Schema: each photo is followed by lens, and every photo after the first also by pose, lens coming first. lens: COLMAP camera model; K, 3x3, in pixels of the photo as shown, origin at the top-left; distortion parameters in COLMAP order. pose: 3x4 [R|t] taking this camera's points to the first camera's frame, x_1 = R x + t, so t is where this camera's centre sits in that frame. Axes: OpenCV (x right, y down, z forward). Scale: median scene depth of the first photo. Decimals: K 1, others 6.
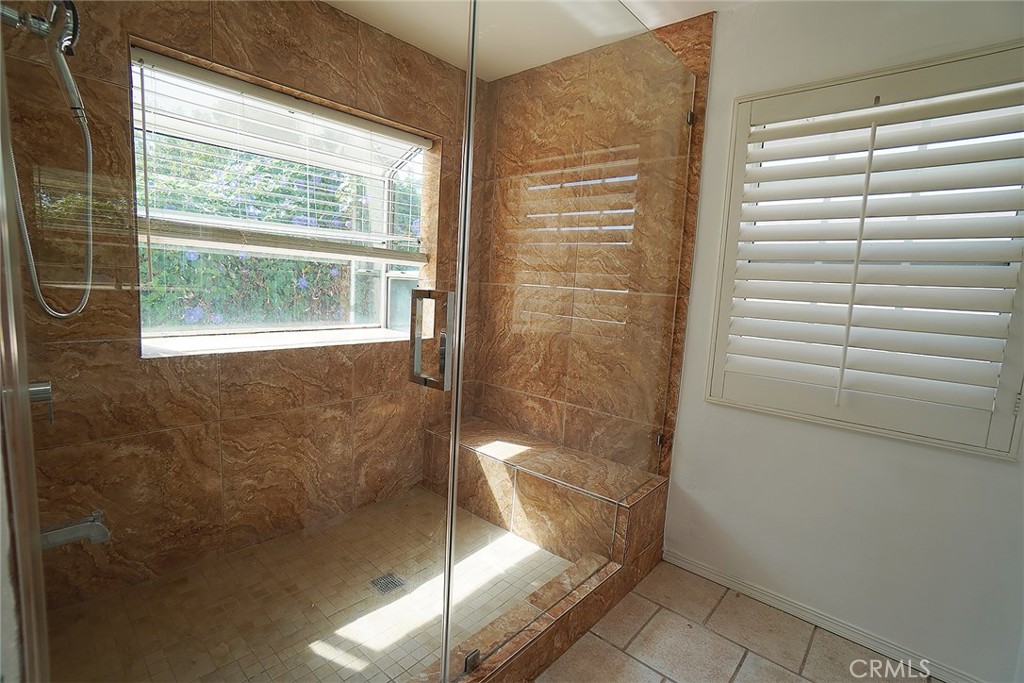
lens RADIAL K [[467.1, 0, 510.9], [0, 467.1, 337.9], [0, 0, 1]] dist [-0.043508, 0.009791]
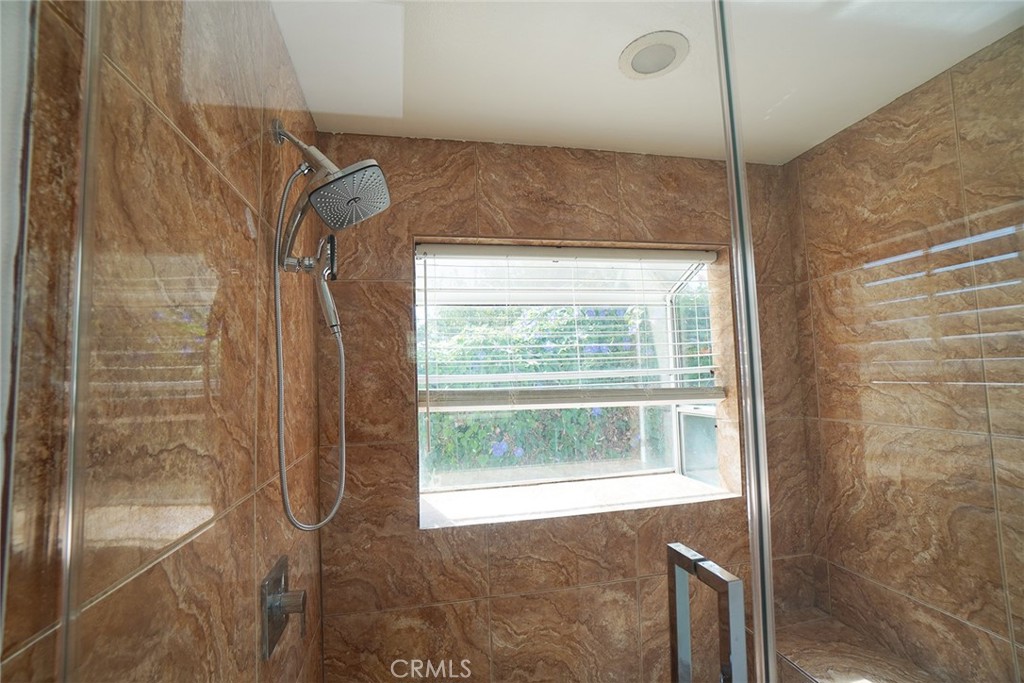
lens RADIAL K [[474.5, 0, 494.1], [0, 474.5, 347.4], [0, 0, 1]] dist [-0.054183, 0.017598]
pose [[0.788353, -0.124317, -0.602531, 0.002838], [-0.004682, 0.978131, -0.207938, -0.105459], [0.615205, 0.166750, 0.770531, 0.176552]]
